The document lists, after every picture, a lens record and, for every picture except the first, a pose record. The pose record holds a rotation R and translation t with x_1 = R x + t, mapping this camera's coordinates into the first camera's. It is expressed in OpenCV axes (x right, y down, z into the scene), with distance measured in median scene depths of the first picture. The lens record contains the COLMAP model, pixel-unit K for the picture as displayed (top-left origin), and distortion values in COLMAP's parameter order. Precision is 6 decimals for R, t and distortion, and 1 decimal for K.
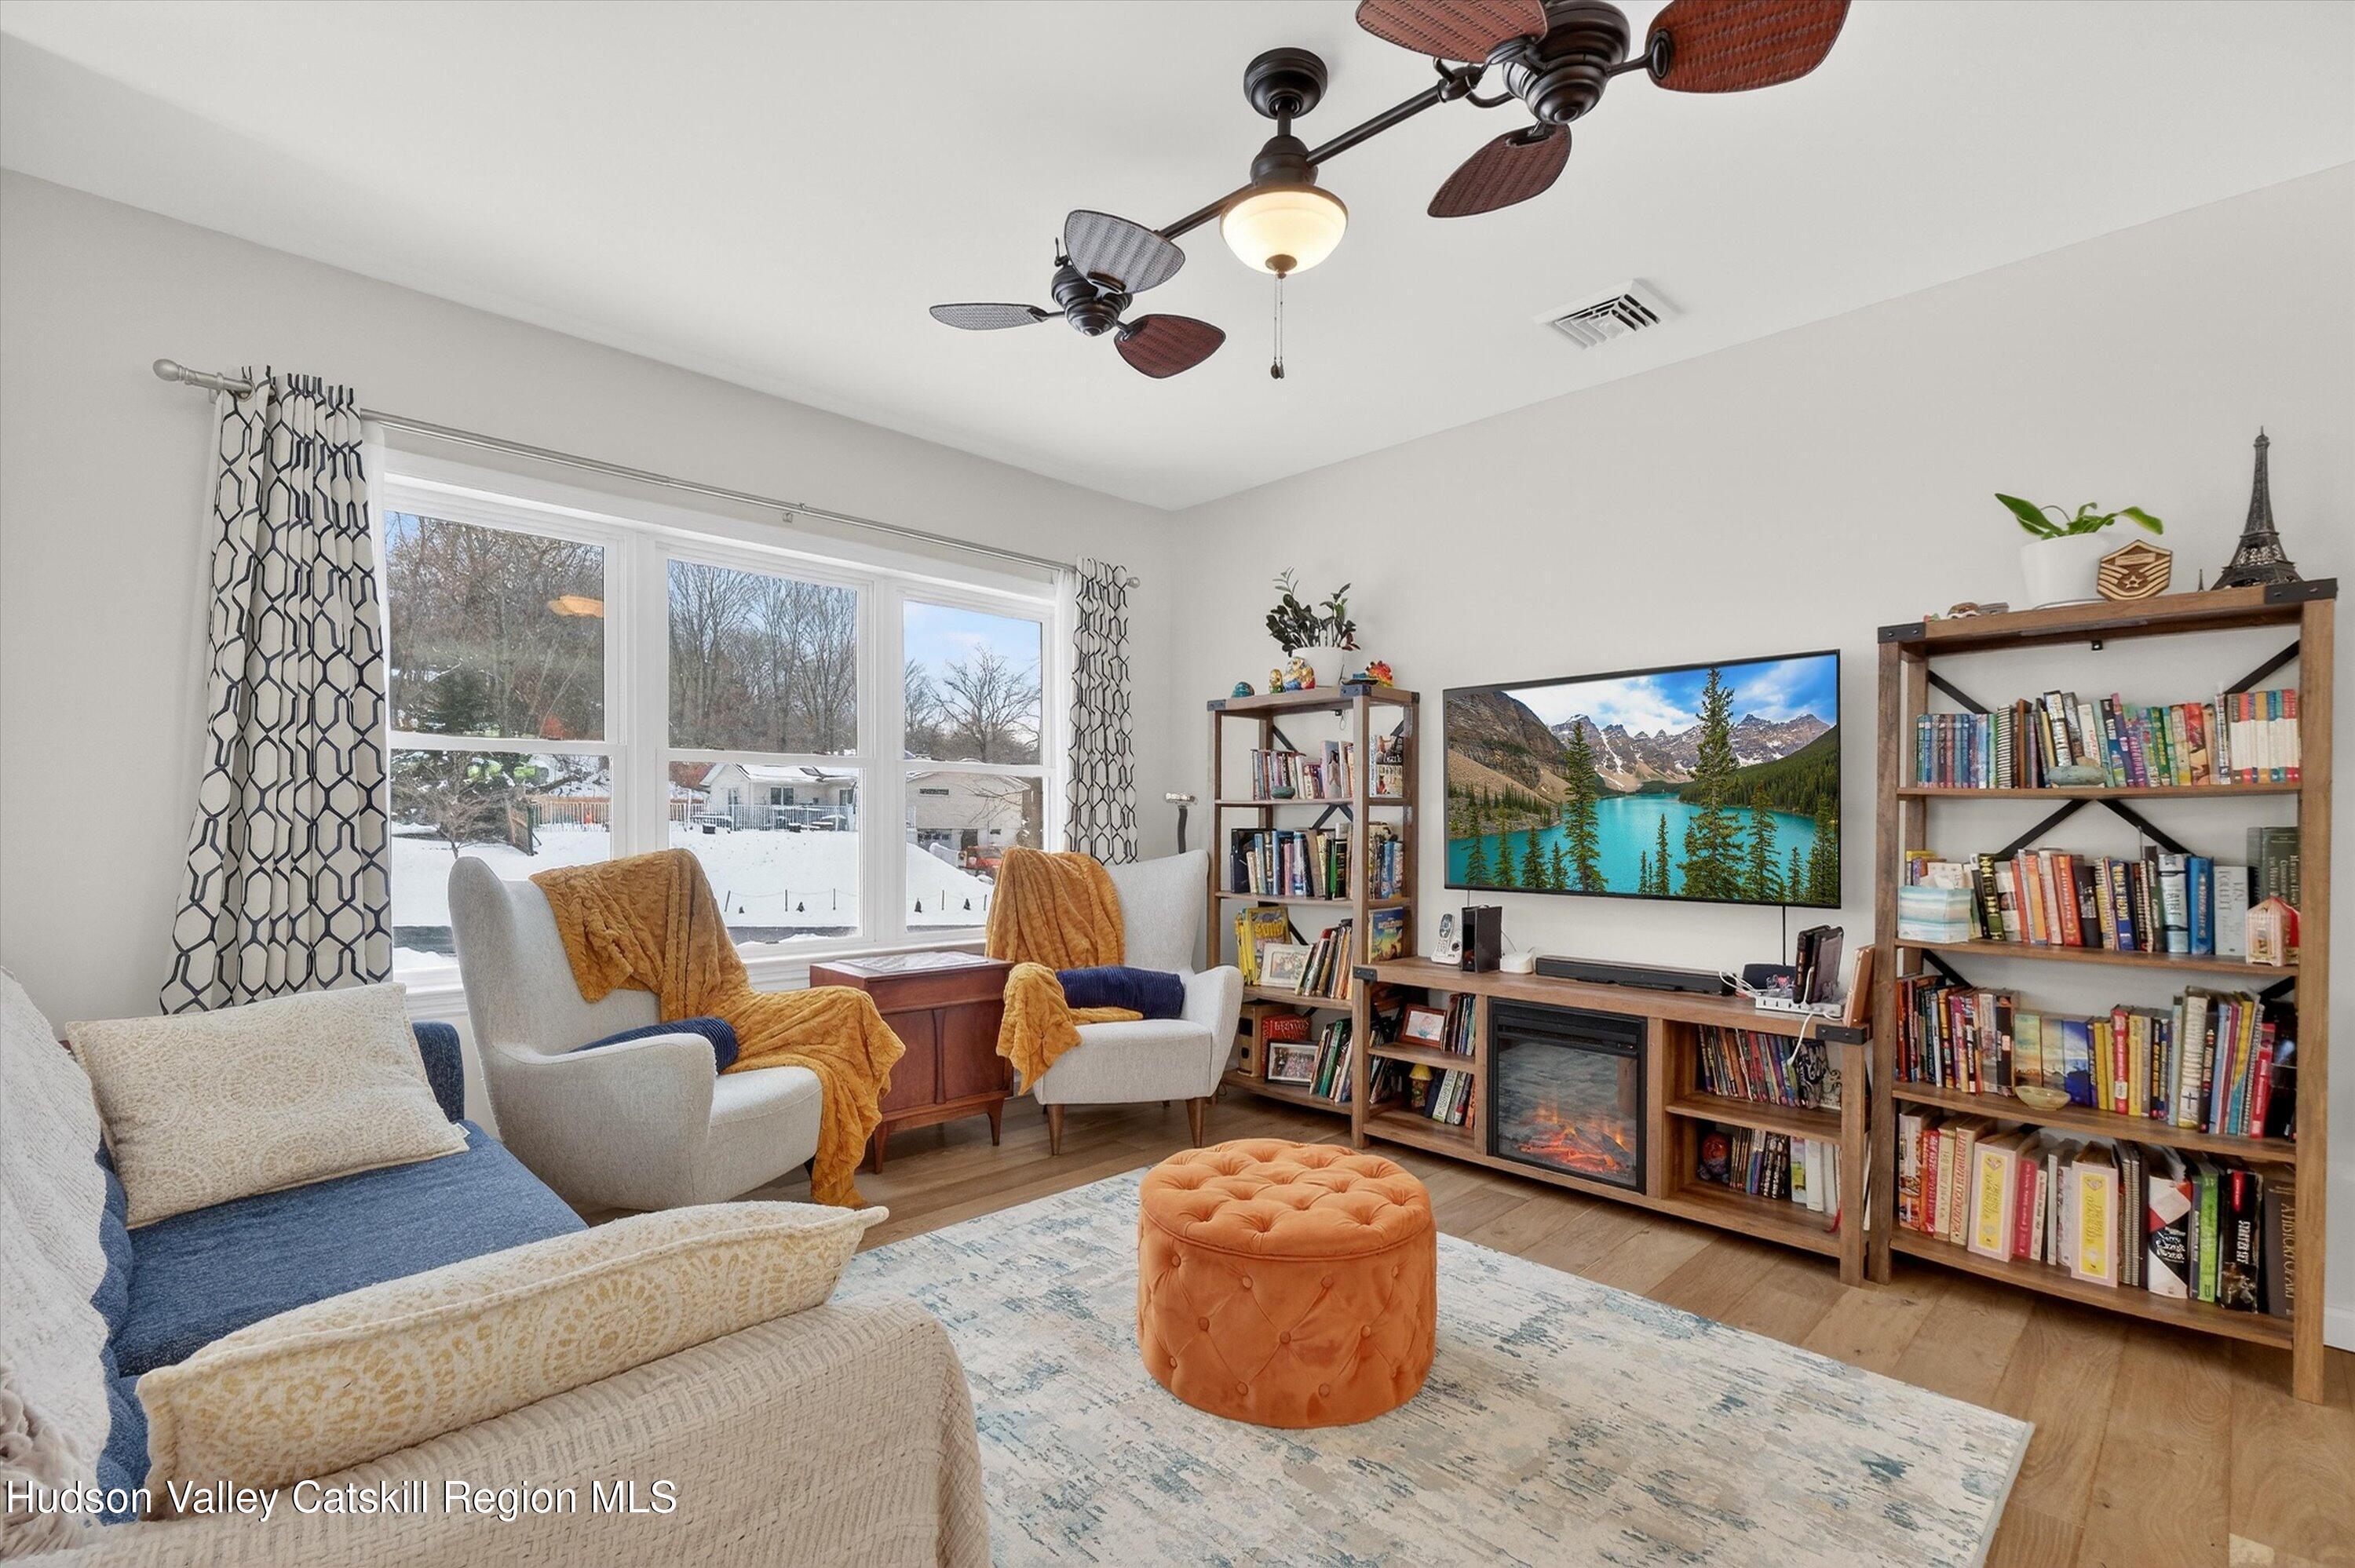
lens RADIAL K [[1048.1, 0, 1190.0], [0, 1048.1, 825.3], [0, 0, 1]] dist [0.001996, -0.001138]
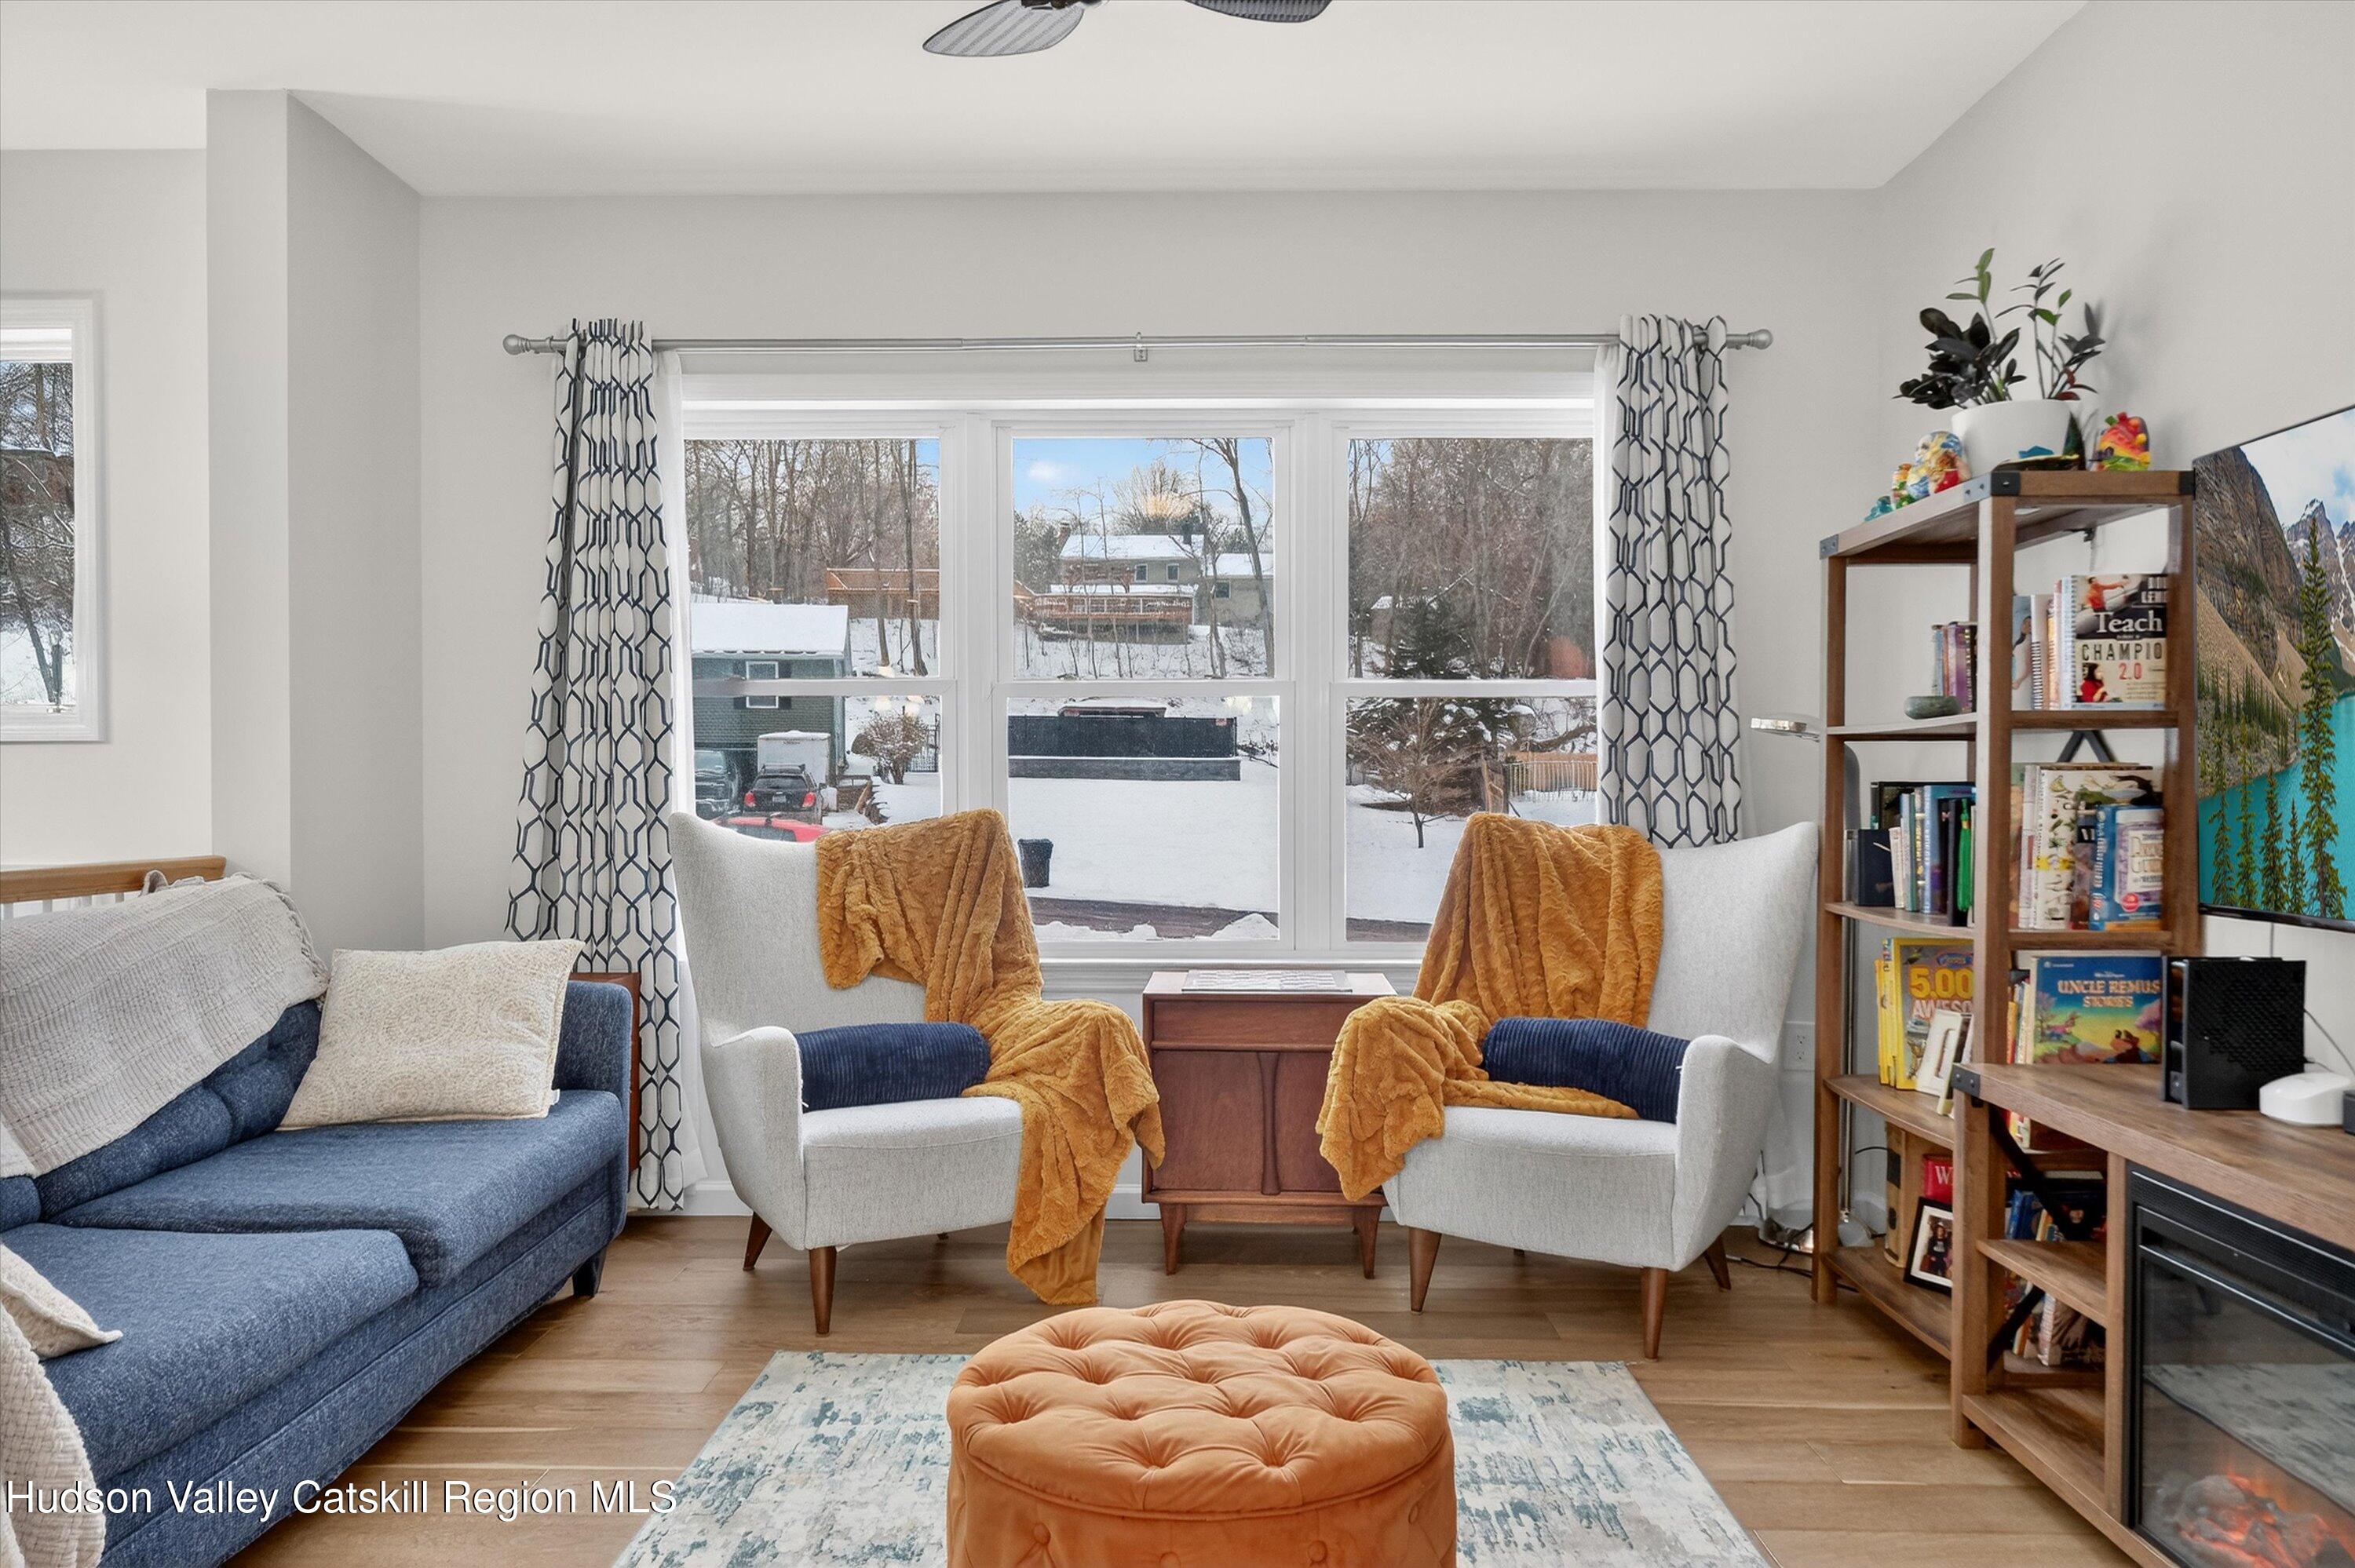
lens RADIAL K [[1633.2, 0, 1180.1], [0, 1633.2, 809.5], [0, 0, 1]] dist [-0.003650, -0.000666]
pose [[0.696784, 0.006343, -0.717253, 0.418843], [0.000818, 0.999953, 0.009637, 0.009486], [0.717281, -0.007301, 0.696746, 0.212736]]
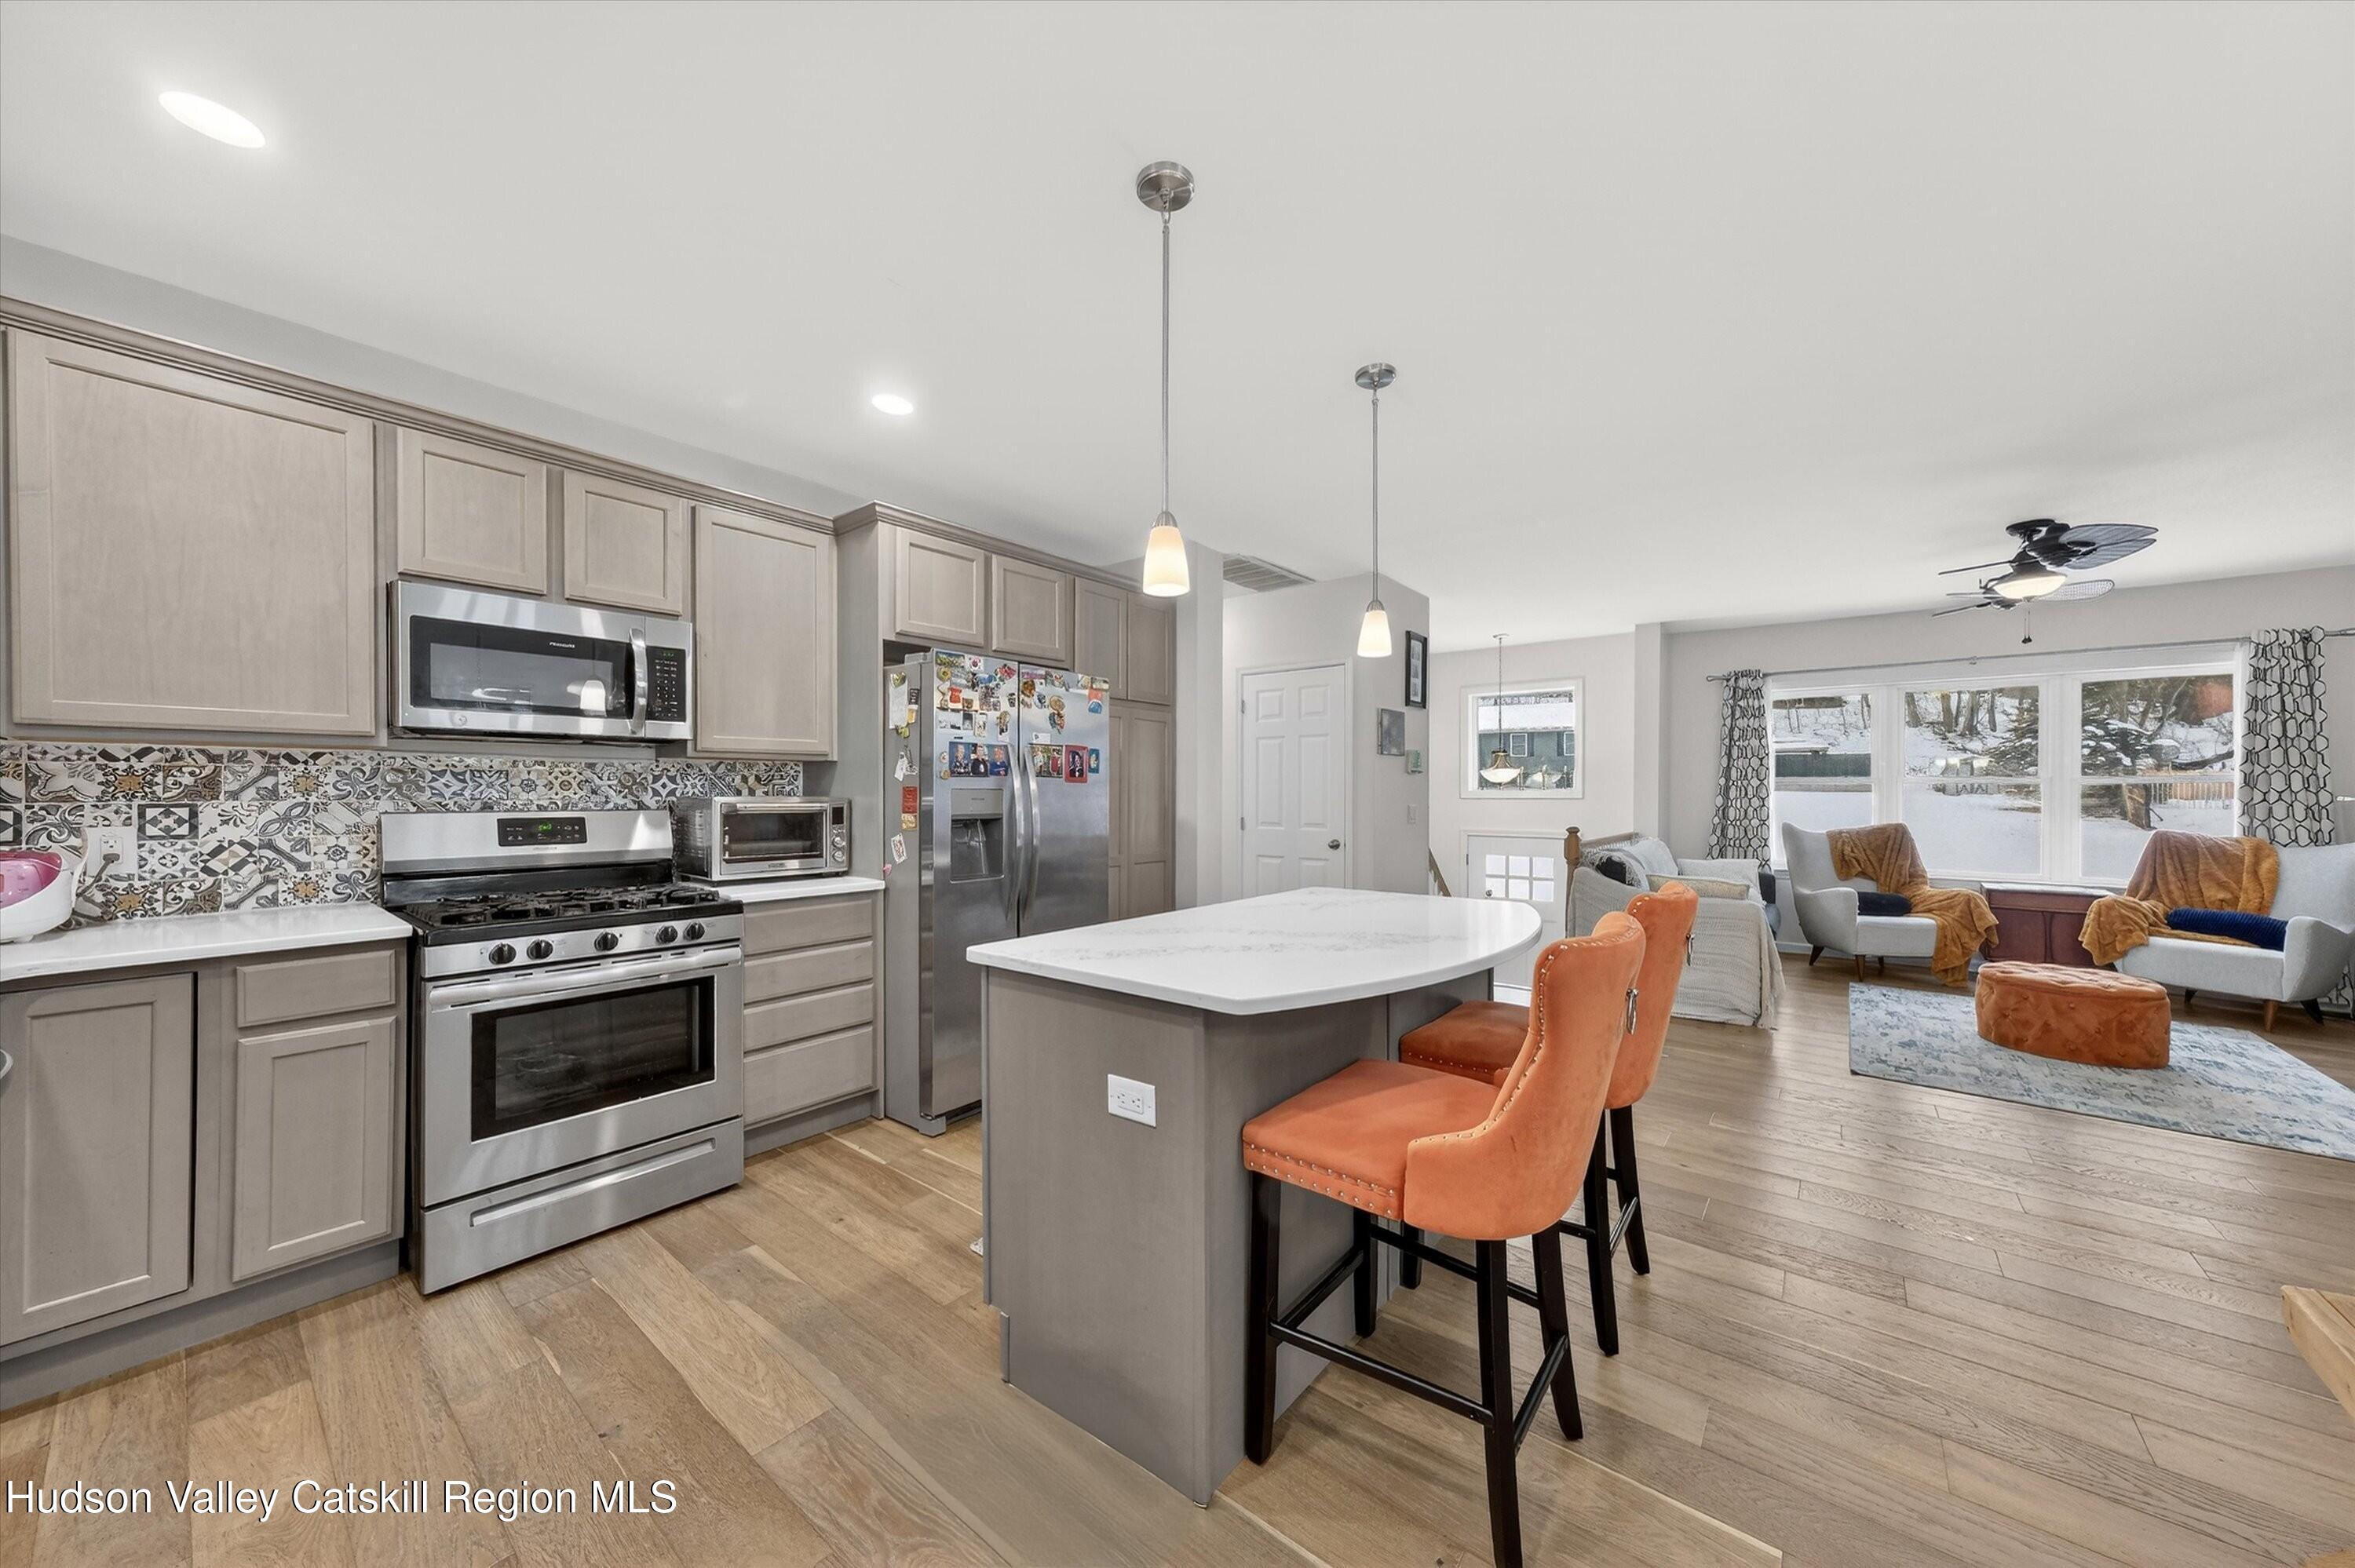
lens RADIAL K [[812.8, 0, 1168.3], [0, 812.8, 791.5], [0, 0, 1]] dist [0.003473, 0.000118]
pose [[0.095953, -0.001829, -0.995384, 0.970257], [-0.004630, 0.999987, -0.002284, -0.029645], [0.995375, 0.004828, 0.095943, -0.656675]]
